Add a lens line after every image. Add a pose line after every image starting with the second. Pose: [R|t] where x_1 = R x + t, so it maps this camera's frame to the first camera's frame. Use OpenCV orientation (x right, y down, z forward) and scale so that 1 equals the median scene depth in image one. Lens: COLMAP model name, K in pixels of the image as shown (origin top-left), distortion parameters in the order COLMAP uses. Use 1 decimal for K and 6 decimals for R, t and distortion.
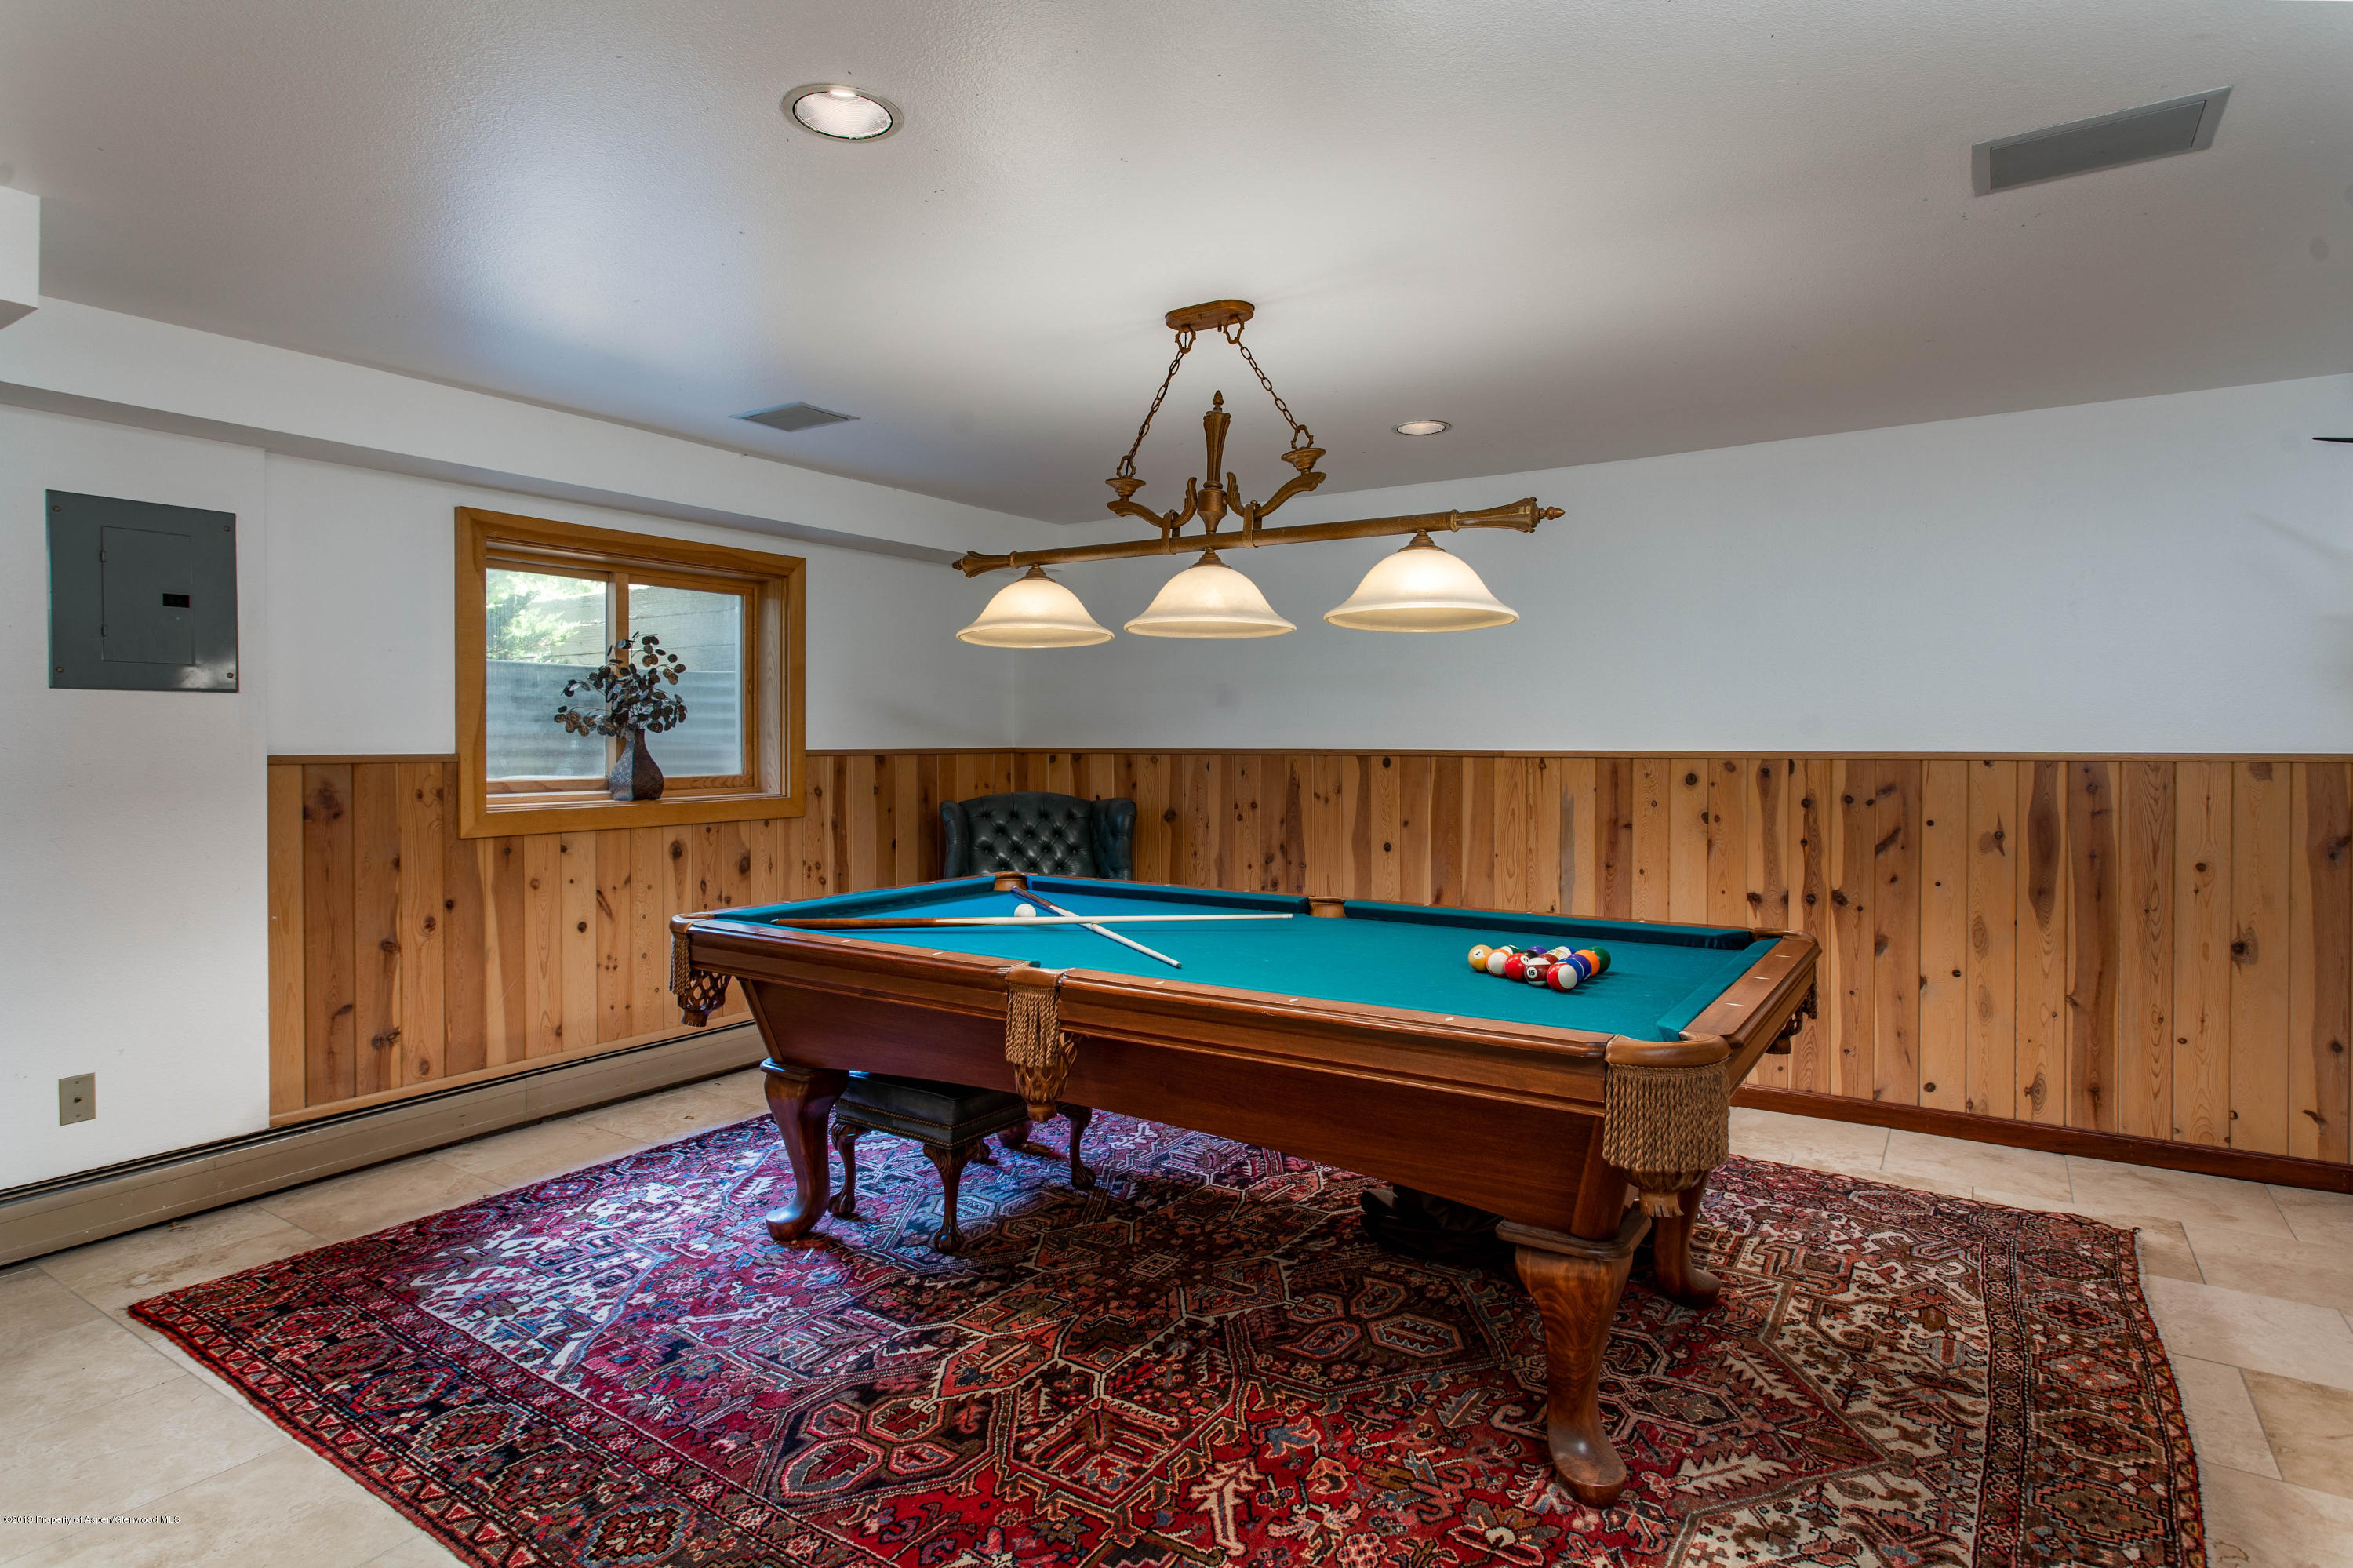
lens RADIAL K [[1216.3, 0, 1183.1], [0, 1216.3, 755.8], [0, 0, 1]] dist [0.000931, 0.000571]
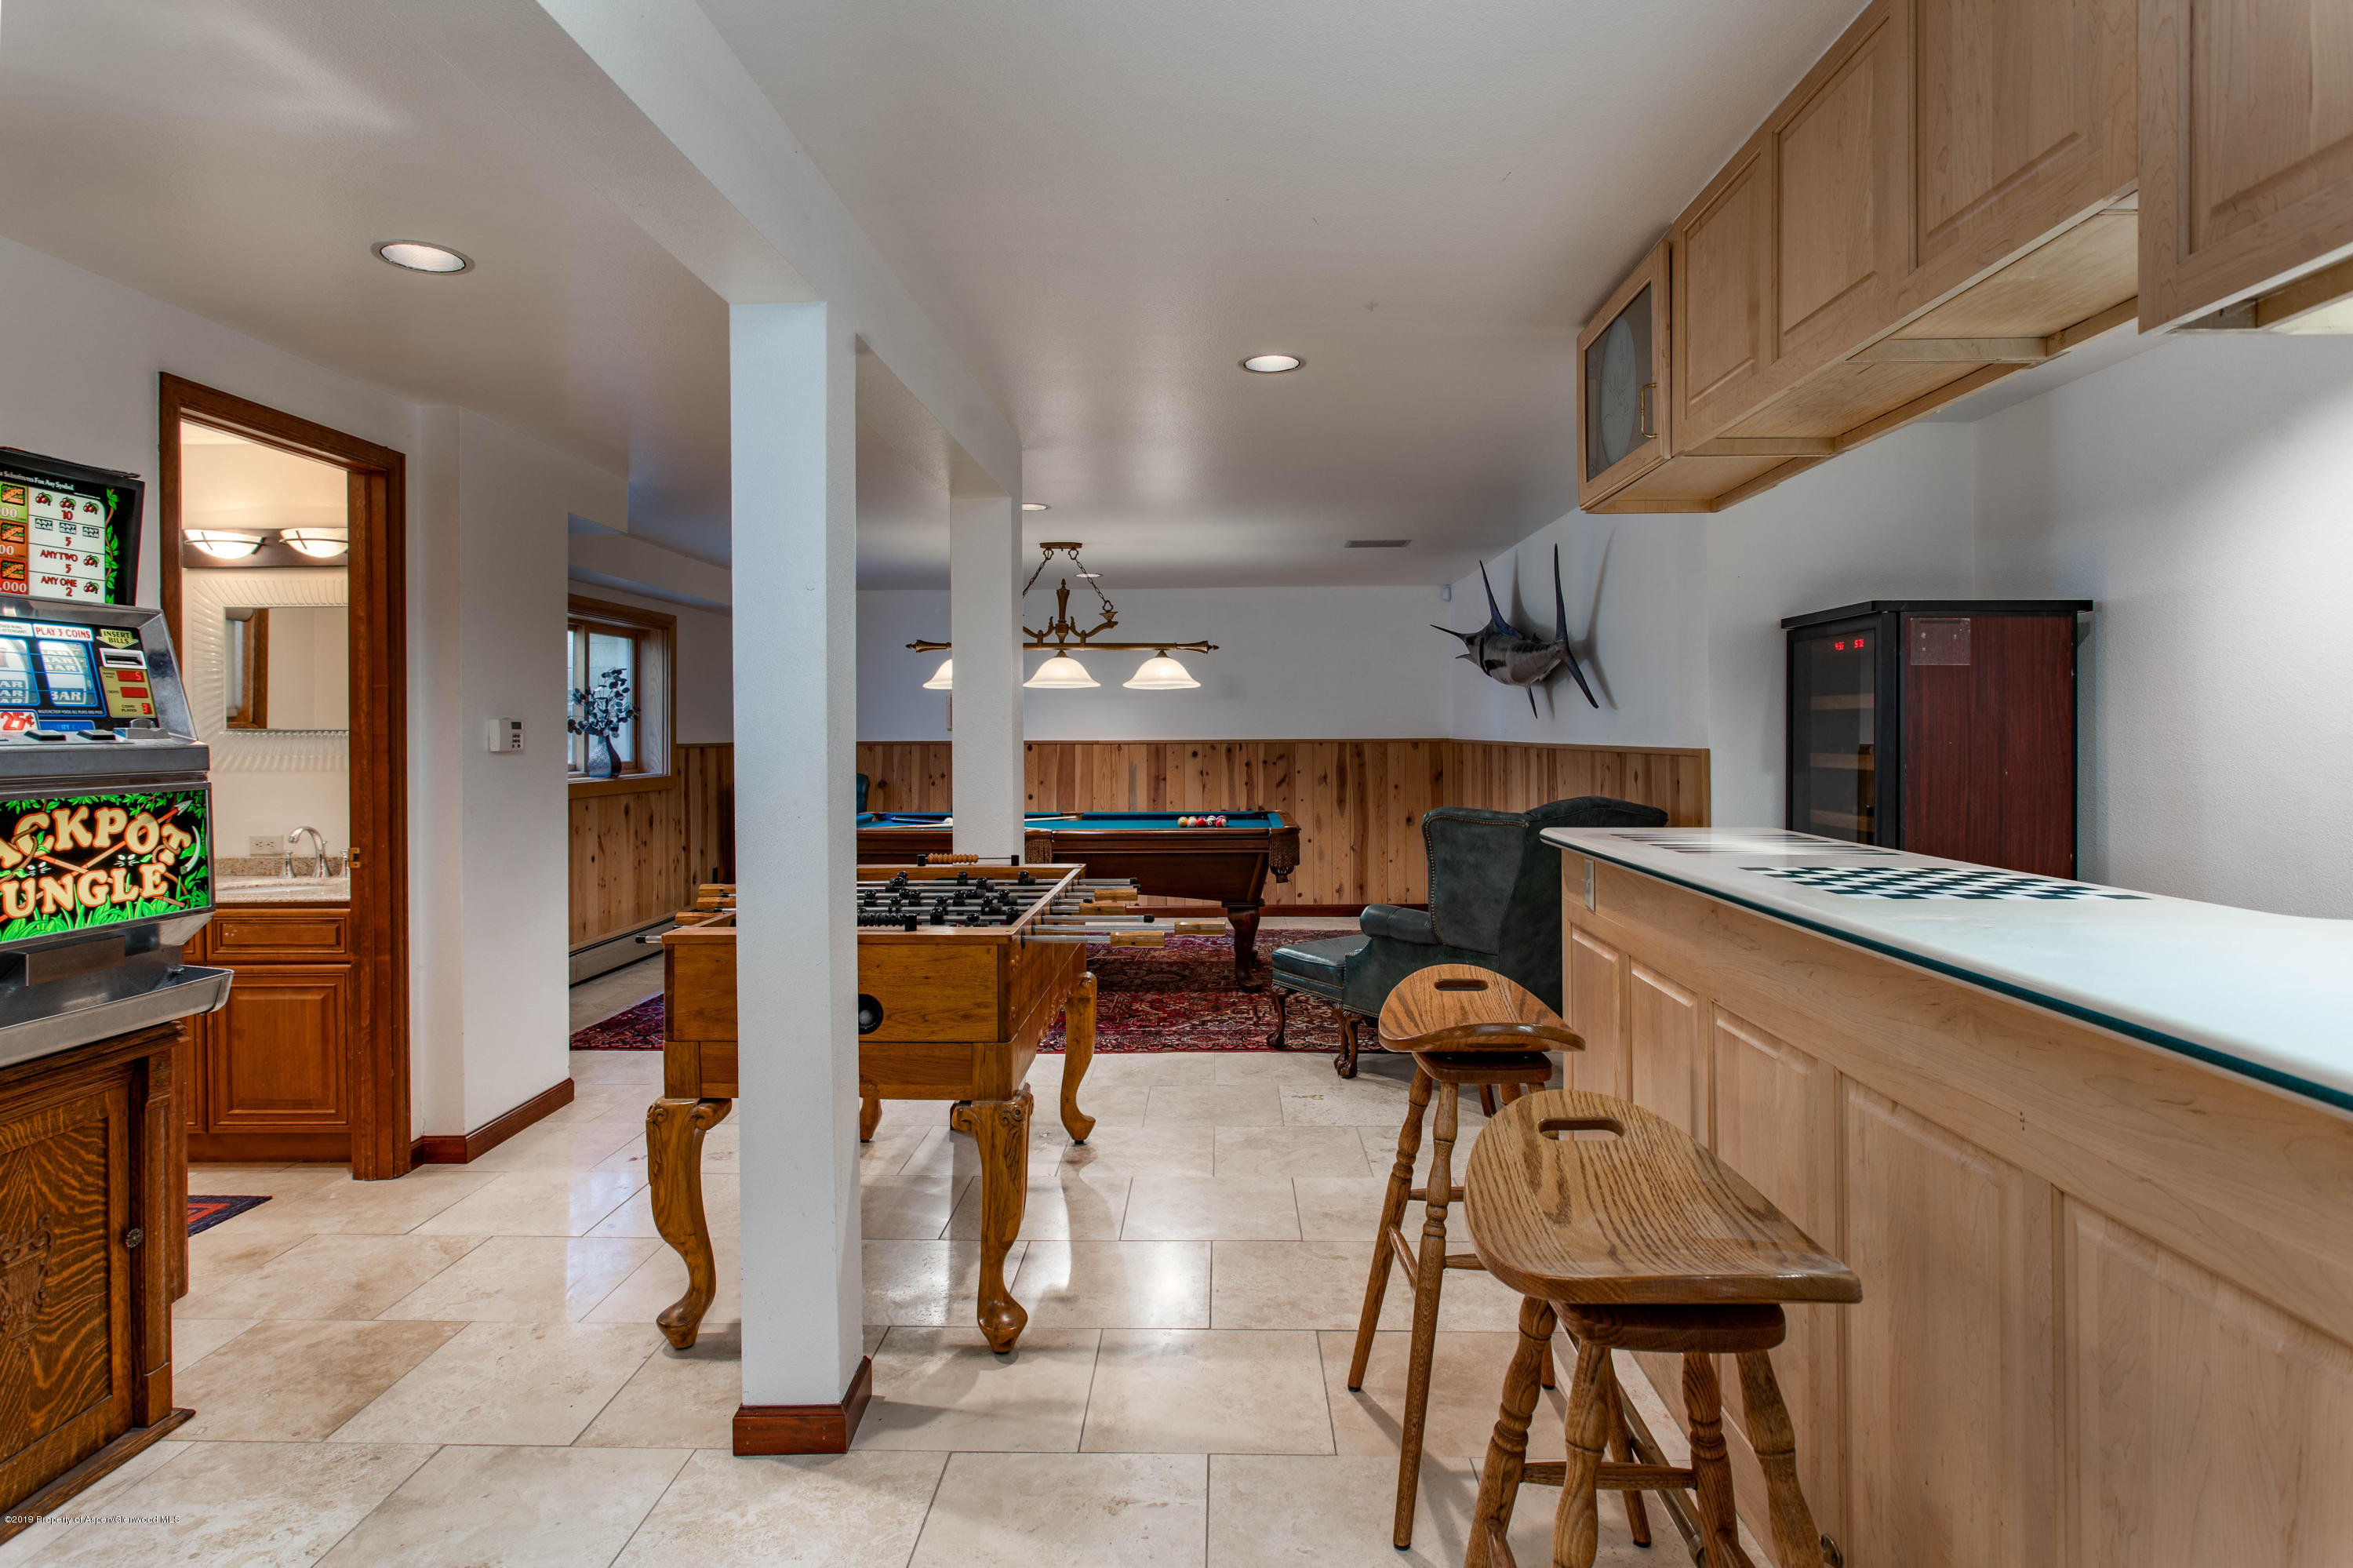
lens RADIAL K [[1216.3, 0, 1183.1], [0, 1216.3, 755.8], [0, 0, 1]] dist [0.000931, 0.000571]
pose [[0.851844, -0.015619, 0.523563, -0.698409], [0.013287, 0.999878, 0.008210, 0.006712], [-0.523627, -0.000037, 0.851947, -0.738534]]
